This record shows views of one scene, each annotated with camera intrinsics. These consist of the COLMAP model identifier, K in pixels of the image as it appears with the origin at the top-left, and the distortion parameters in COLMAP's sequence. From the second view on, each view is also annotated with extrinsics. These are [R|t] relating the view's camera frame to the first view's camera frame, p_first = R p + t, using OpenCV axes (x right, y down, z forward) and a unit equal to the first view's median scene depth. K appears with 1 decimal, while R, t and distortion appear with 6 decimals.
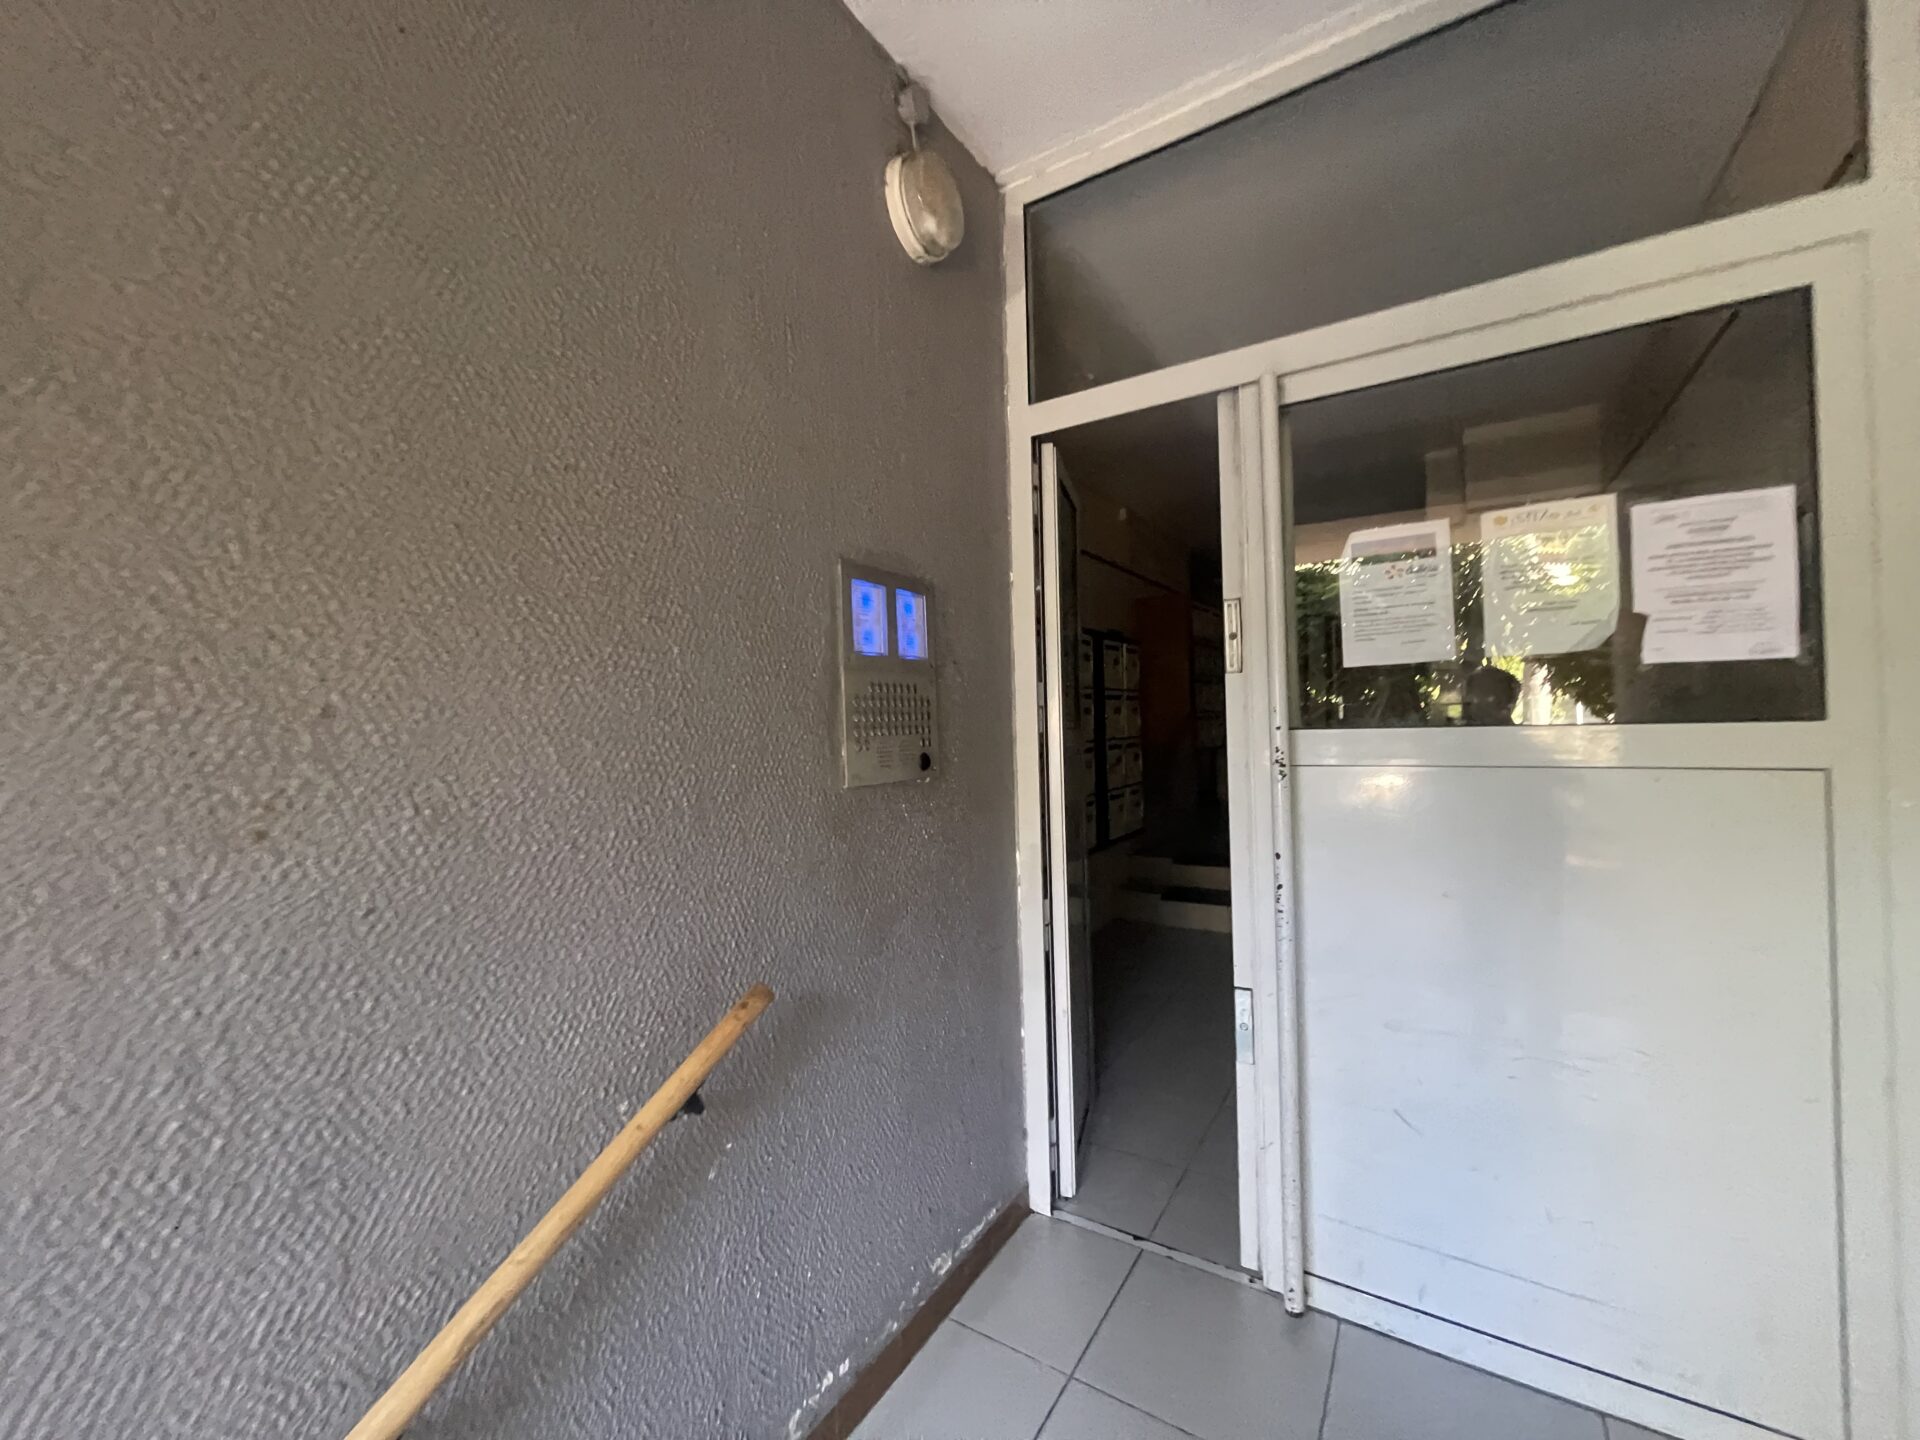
lens RADIAL K [[754.7, 0, 960.0], [0, 754.7, 720.0], [0, 0, 1]] dist [-0.029453, 0.018983]
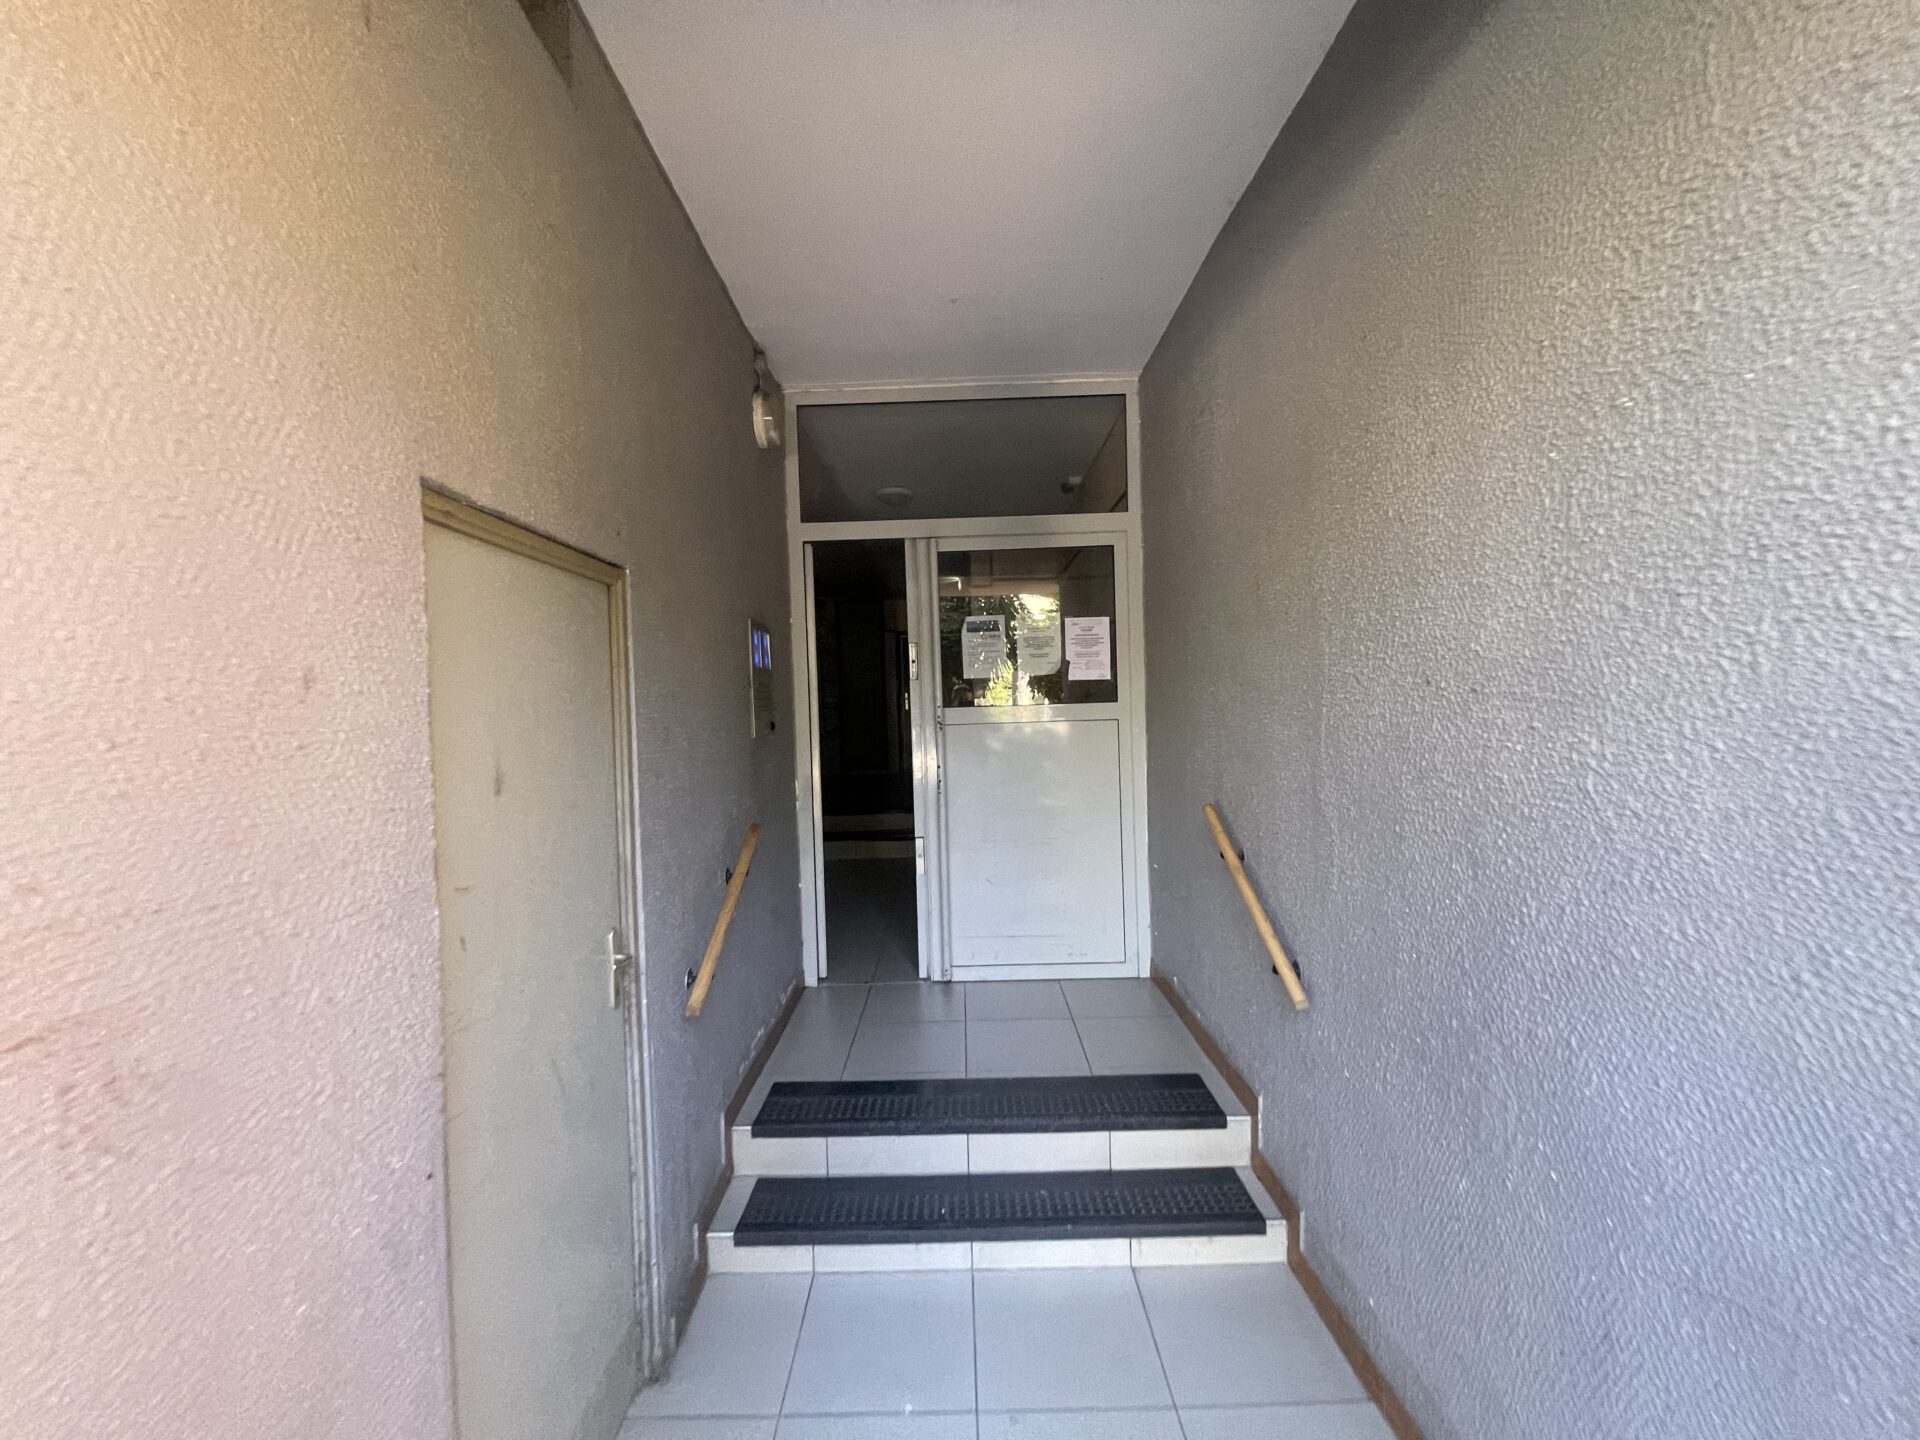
lens RADIAL K [[768.6, 0, 948.6], [0, 768.6, 716.8], [0, 0, 1]] dist [-0.003290, -0.000270]
pose [[0.845475, -0.009087, 0.533937, -0.688833], [0.008422, 0.999958, 0.003681, 0.030012], [-0.533948, 0.001385, 0.845516, -0.825601]]
